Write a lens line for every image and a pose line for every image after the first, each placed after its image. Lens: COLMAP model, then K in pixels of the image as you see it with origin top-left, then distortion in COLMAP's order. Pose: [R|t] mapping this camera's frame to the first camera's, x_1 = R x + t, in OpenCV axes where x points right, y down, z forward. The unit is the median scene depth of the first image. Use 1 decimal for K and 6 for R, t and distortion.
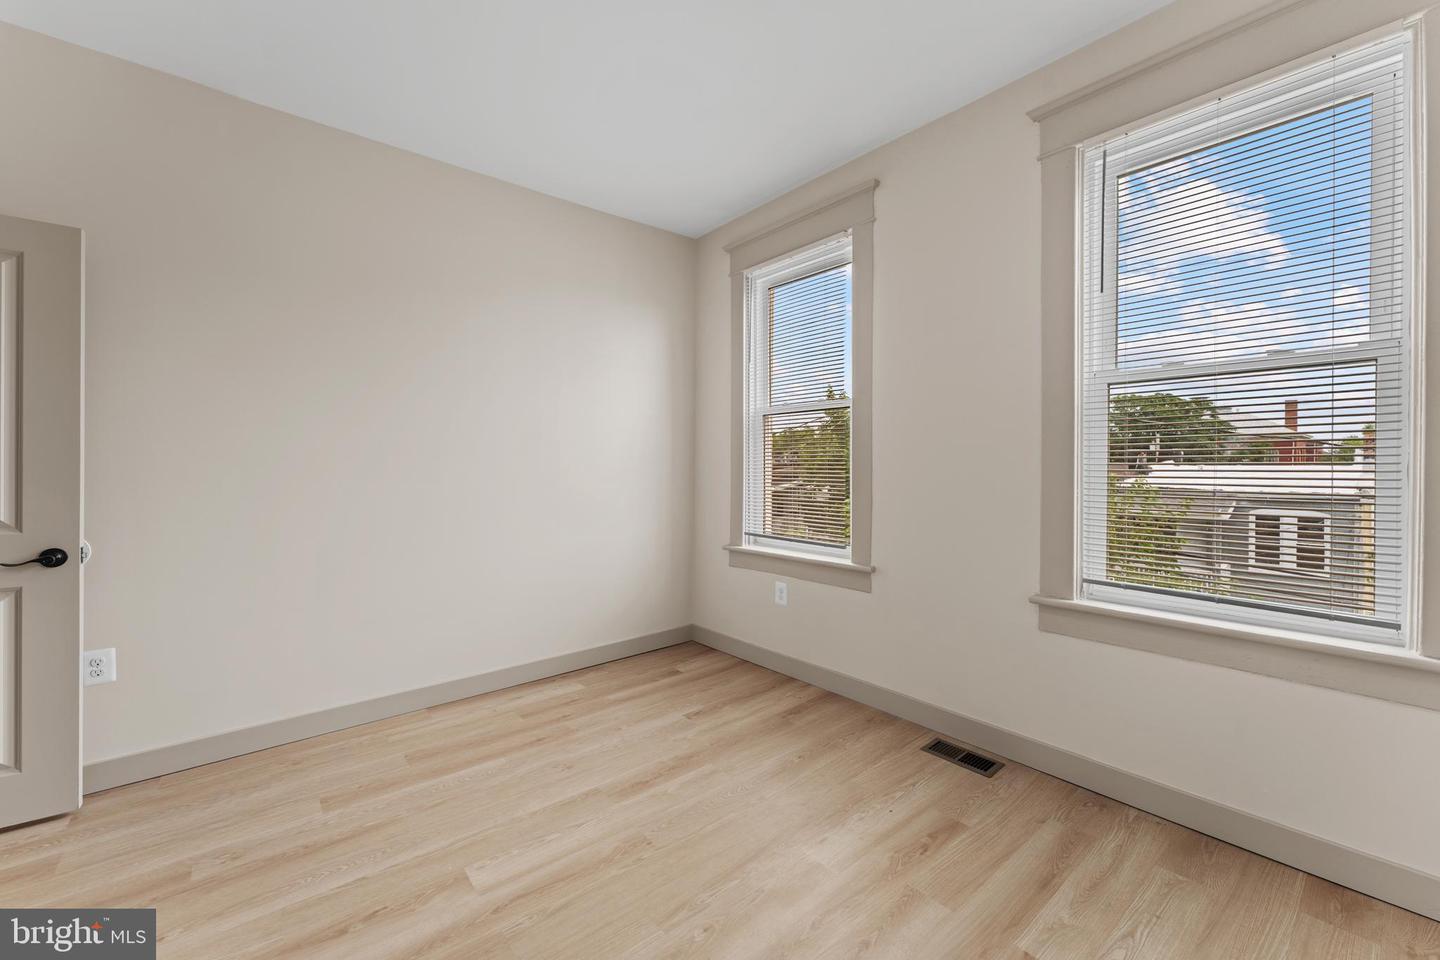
lens RADIAL K [[577.7, 0, 715.3], [0, 577.7, 470.2], [0, 0, 1]] dist [0.000291, -0.000884]
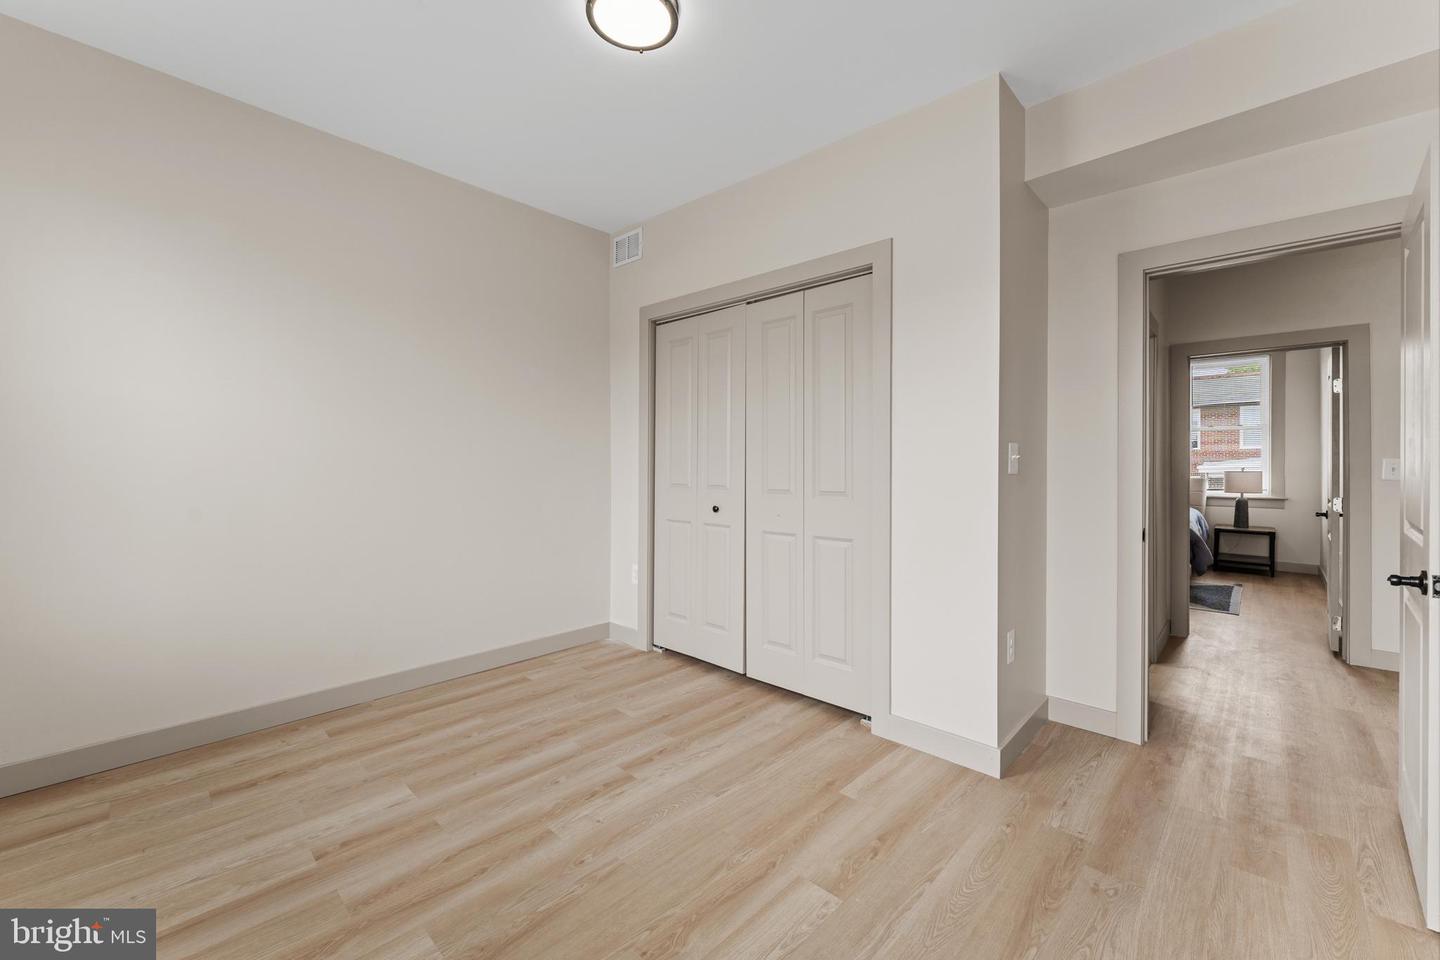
lens RADIAL K [[577.7, 0, 719.6], [0, 577.7, 472.6], [0, 0, 1]] dist [0.000291, -0.000884]
pose [[-0.992291, -0.002334, -0.123907, -0.097012], [-0.004819, 0.999793, 0.019766, -0.007018], [0.123836, 0.020211, -0.992097, 1.445287]]
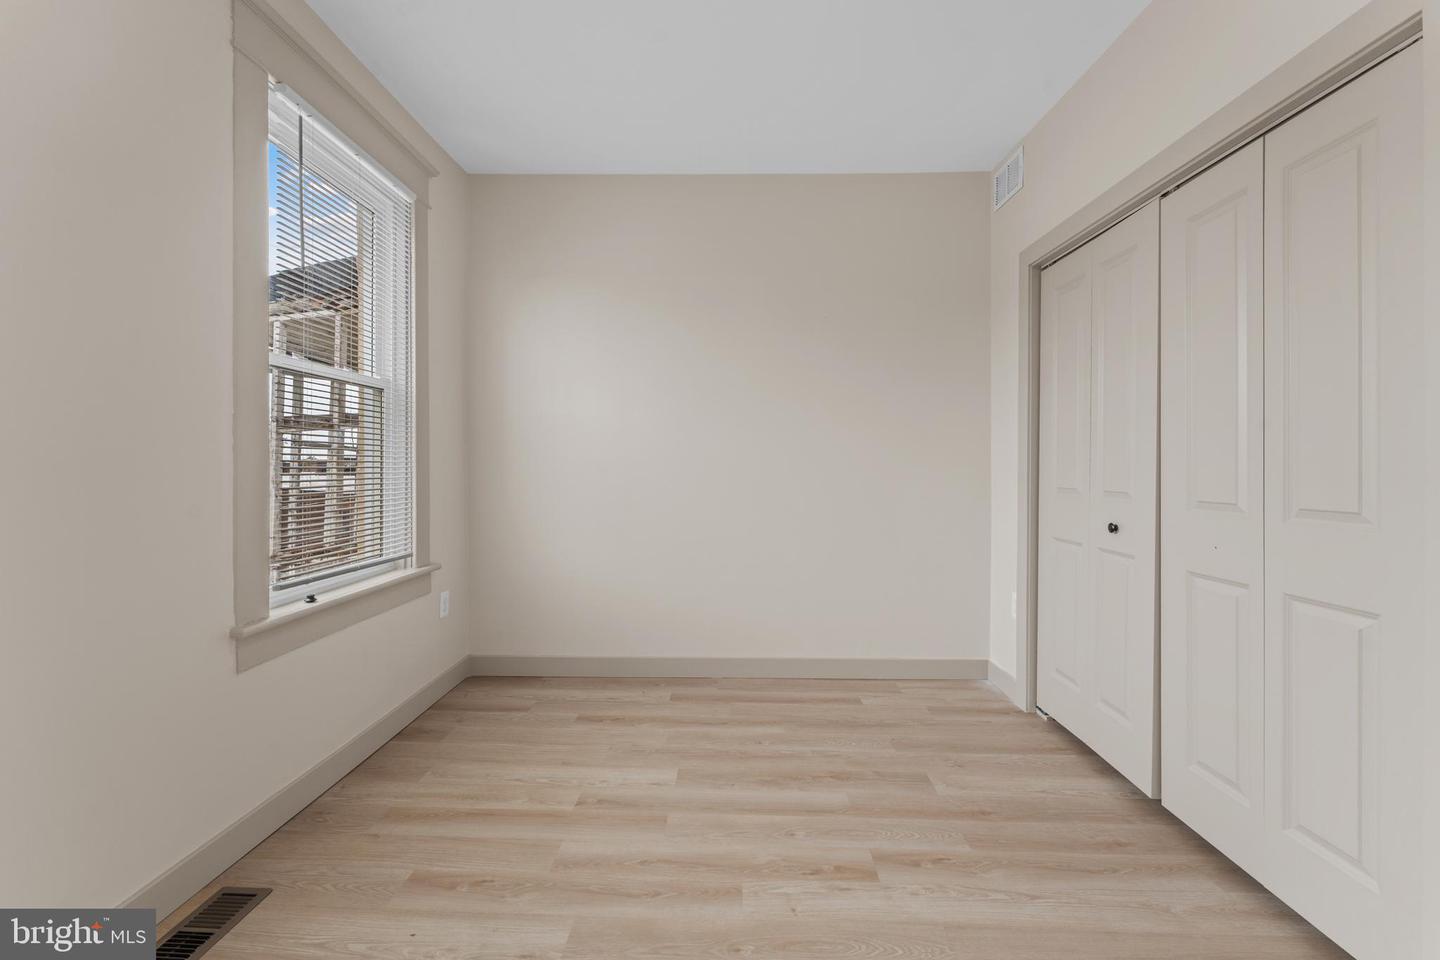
lens RADIAL K [[577.7, 0, 719.6], [0, 577.7, 467.0], [0, 0, 1]] dist [0.000291, -0.000884]
pose [[-0.753793, -0.004374, 0.657097, -0.405149], [0.004151, 0.999926, 0.011418, -0.000405], [-0.657099, 0.011335, -0.753719, 1.143677]]
